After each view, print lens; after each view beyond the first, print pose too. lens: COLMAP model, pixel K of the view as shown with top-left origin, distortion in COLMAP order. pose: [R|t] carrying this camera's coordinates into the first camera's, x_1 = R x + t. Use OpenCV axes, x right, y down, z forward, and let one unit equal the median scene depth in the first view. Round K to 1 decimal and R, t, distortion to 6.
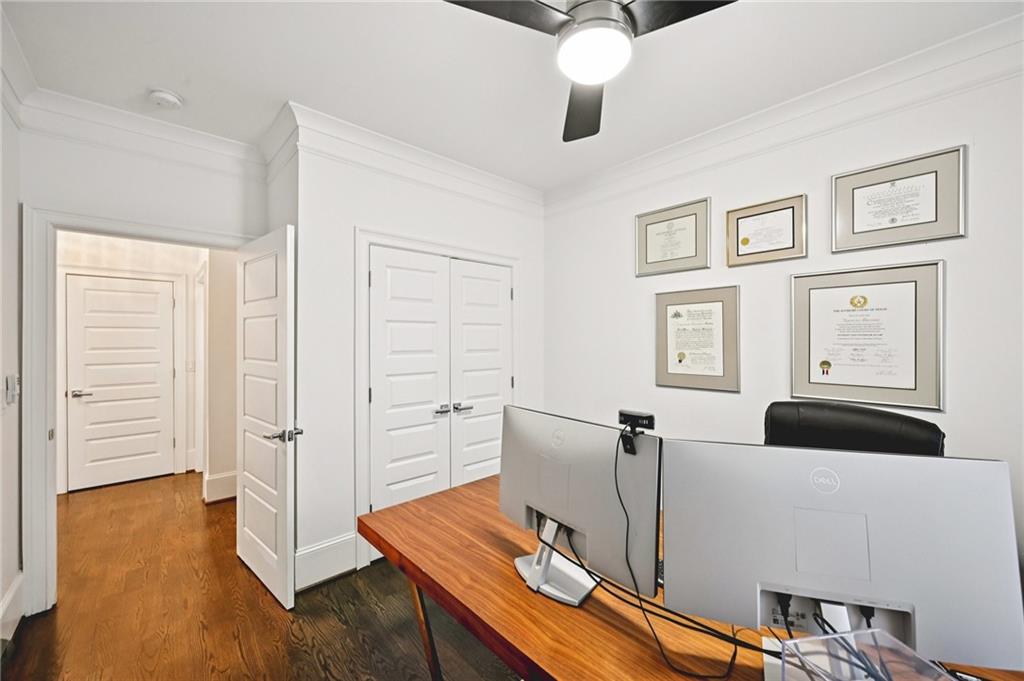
lens RADIAL K [[399.0, 0, 512.9], [0, 399.0, 339.0], [0, 0, 1]] dist [0.000267, 0.000215]
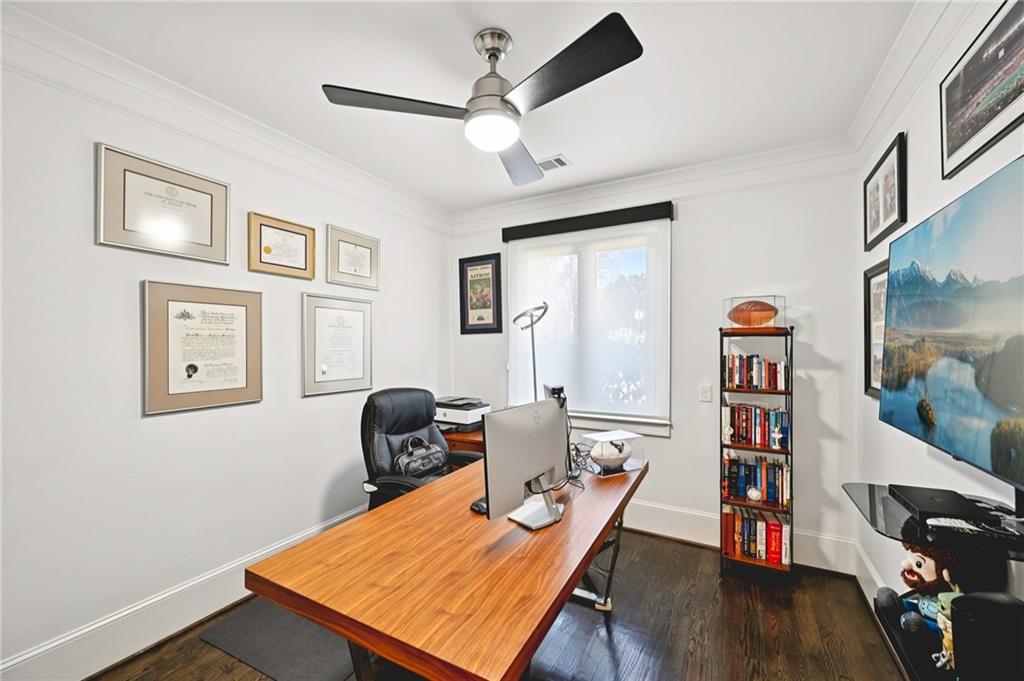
lens RADIAL K [[411.5, 0, 512.0], [0, 411.5, 340.5], [0, 0, 1]] dist [0.001291, 0.000157]
pose [[-0.320522, 0.015538, 0.947114, -0.577852], [0.001685, 0.999873, -0.015834, 0.001016], [-0.947240, -0.003479, -0.320507, 0.724816]]
